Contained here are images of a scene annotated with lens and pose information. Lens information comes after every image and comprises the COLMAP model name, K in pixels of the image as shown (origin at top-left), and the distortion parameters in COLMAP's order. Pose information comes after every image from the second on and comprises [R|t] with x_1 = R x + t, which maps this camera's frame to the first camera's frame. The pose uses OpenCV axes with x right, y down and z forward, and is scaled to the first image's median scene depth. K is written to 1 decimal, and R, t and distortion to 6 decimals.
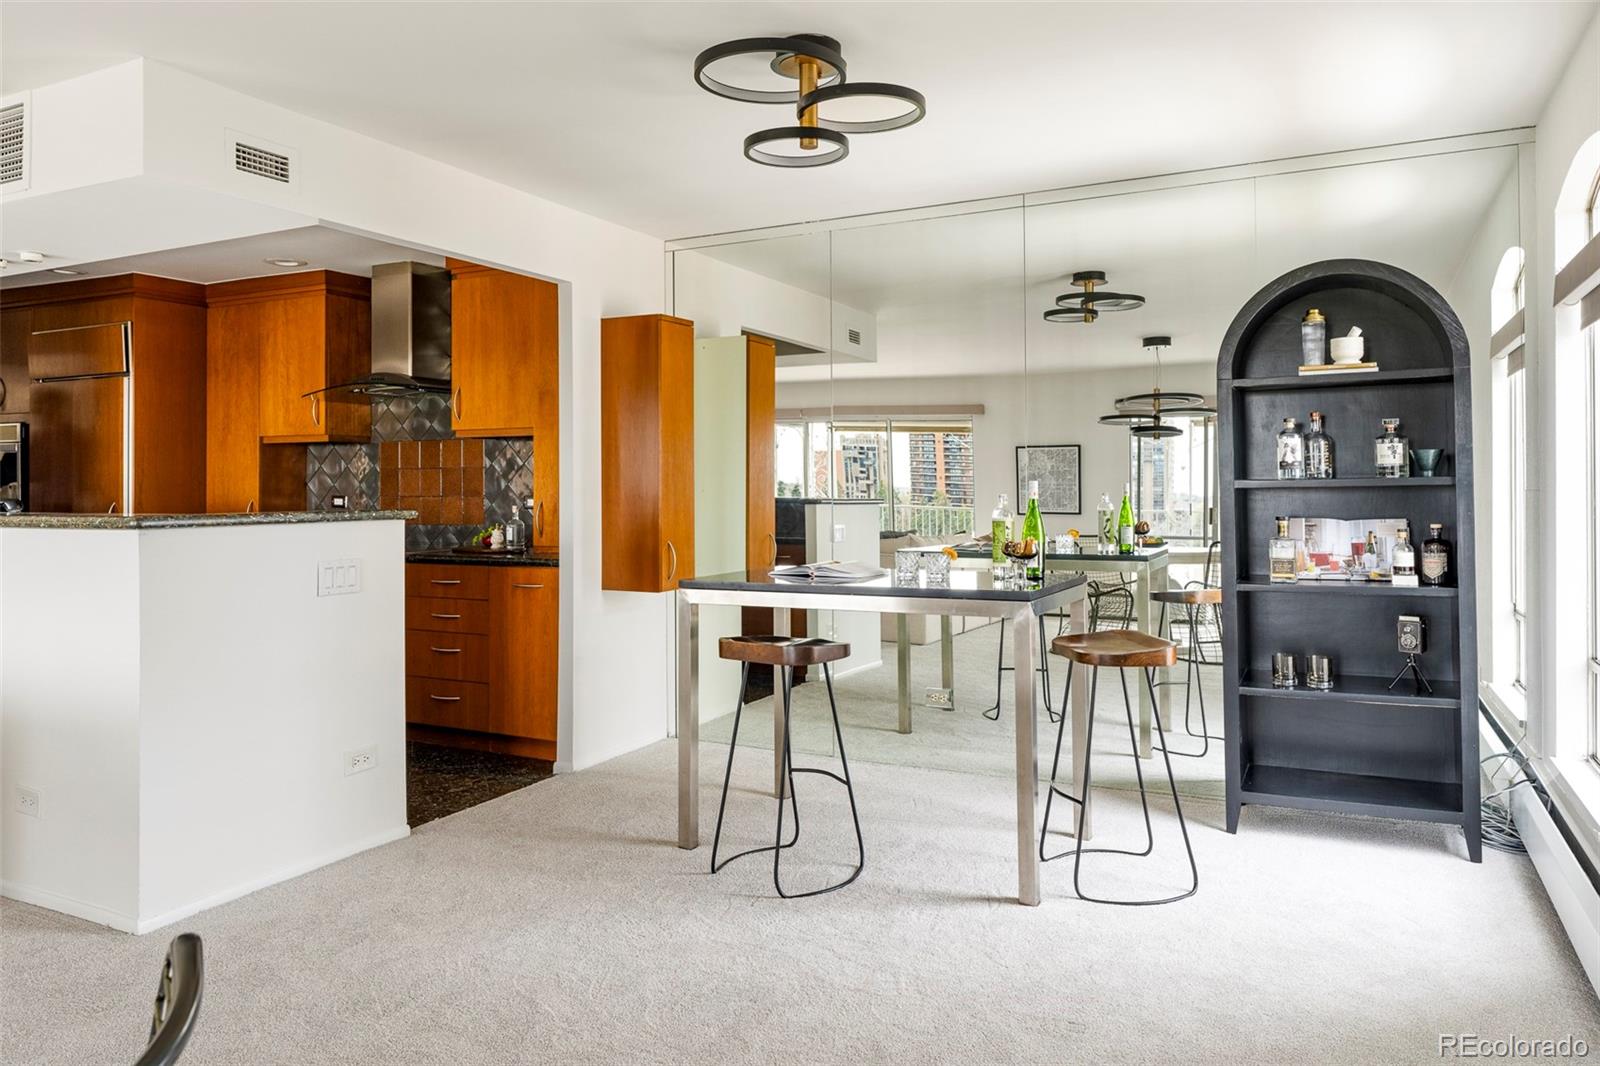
lens RADIAL K [[1073.7, 0, 796.1], [0, 1073.7, 533.3], [0, 0, 1]] dist [-0.006084, 0.000022]
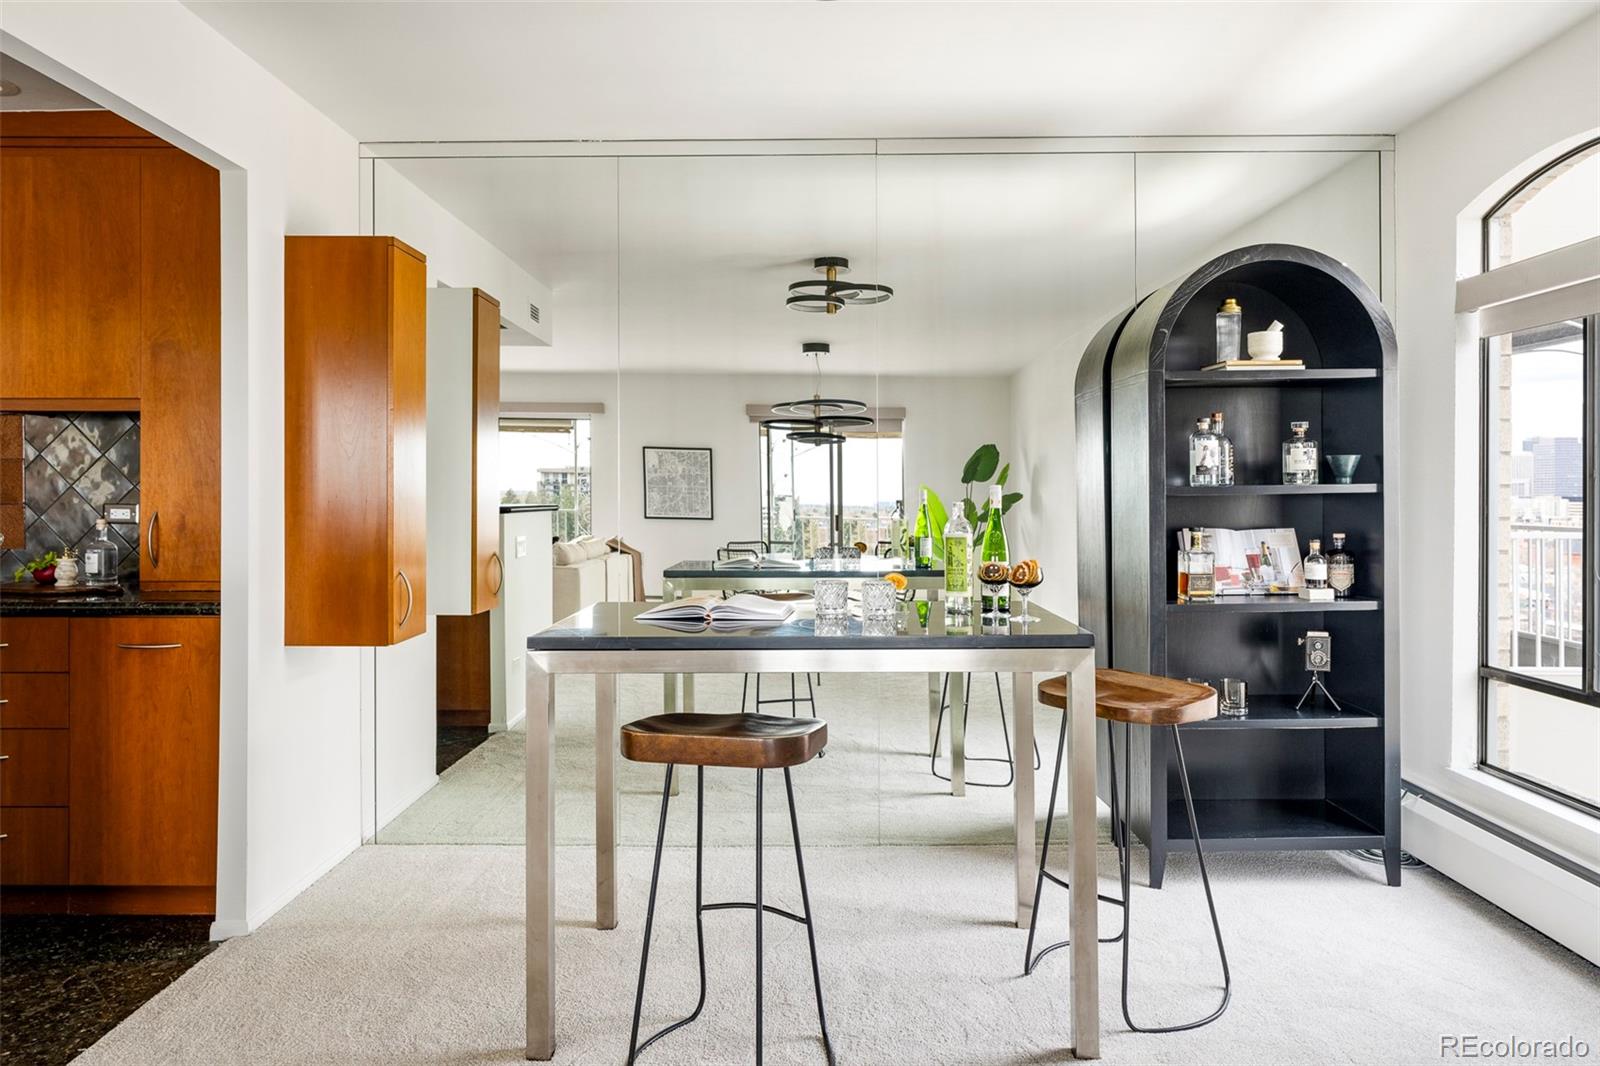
lens RADIAL K [[1028.6, 0, 802.9], [0, 1028.6, 529.2], [0, 0, 1]] dist [-0.005840, 0.002217]
pose [[0.896138, -0.011068, 0.443638, -0.182668], [0.015276, 0.999866, -0.005914, -0.011278], [-0.443513, 0.012077, 0.896186, 0.303803]]
